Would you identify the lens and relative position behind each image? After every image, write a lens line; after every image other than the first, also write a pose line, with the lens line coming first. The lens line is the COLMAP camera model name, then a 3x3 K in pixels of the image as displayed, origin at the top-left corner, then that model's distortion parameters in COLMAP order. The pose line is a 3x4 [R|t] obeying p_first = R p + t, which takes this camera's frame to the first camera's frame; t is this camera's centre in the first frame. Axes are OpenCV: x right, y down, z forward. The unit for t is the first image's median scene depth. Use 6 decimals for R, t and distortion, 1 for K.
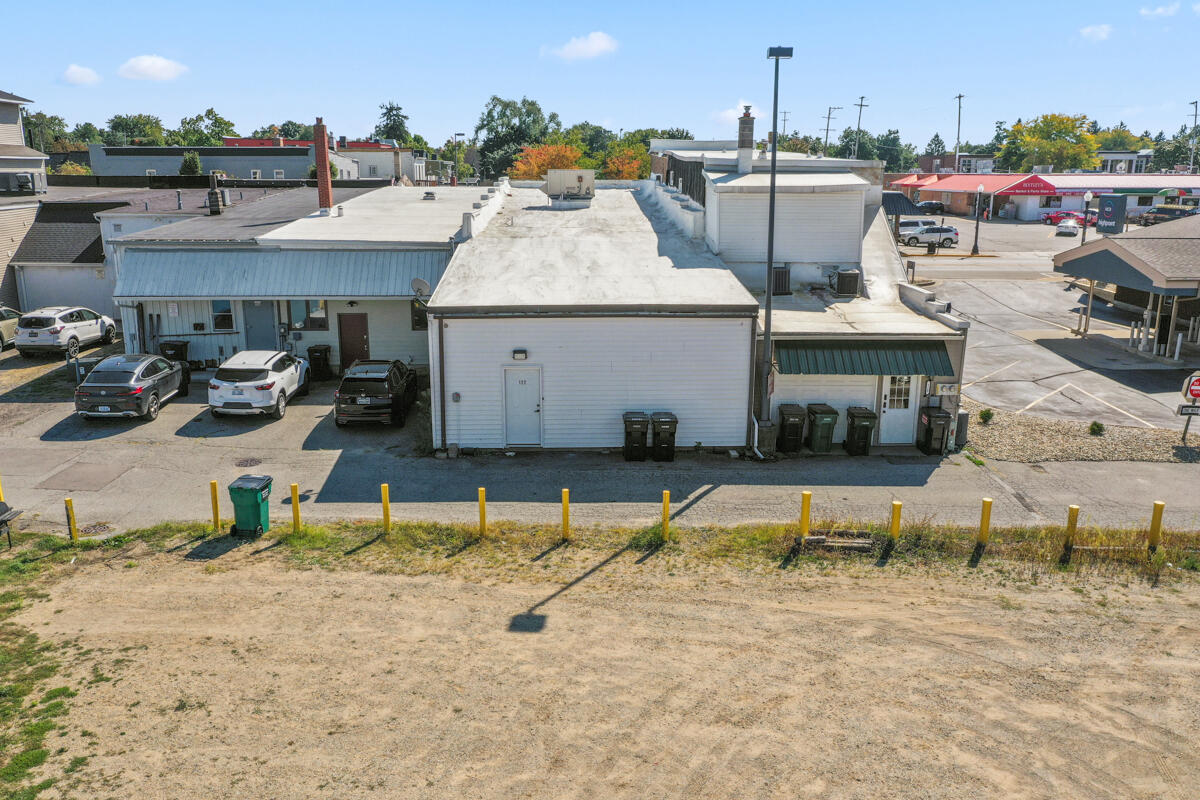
lens RADIAL K [[950.3, 0, 600.0], [0, 950.3, 400.0], [0, 0, 1]] dist [0.002381, 0.002077]
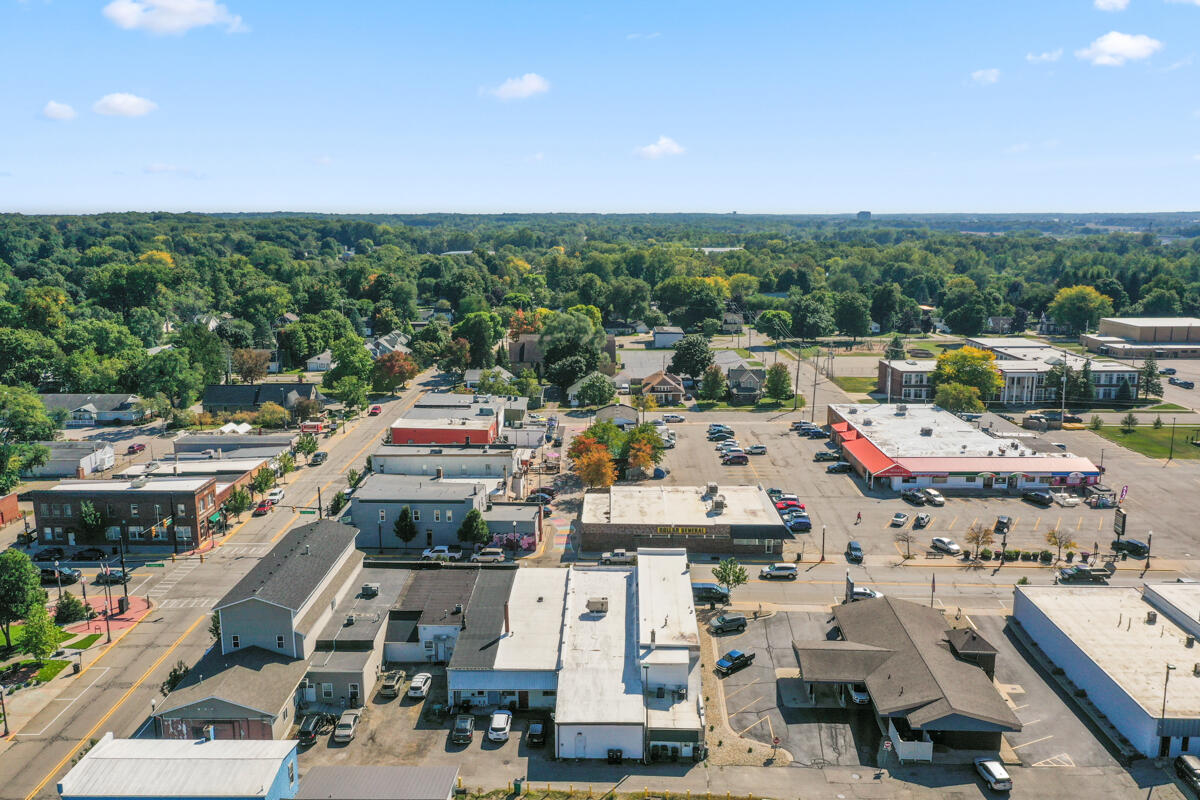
lens RADIAL K [[950.3, 0, 600.0], [0, 950.3, 400.0], [0, 0, 1]] dist [0.002381, 0.002077]
pose [[0.998313, 0.002924, -0.057982, 0.189342], [-0.005222, 0.999205, -0.039531, -1.093022], [0.057820, 0.039767, 0.997535, -2.477565]]
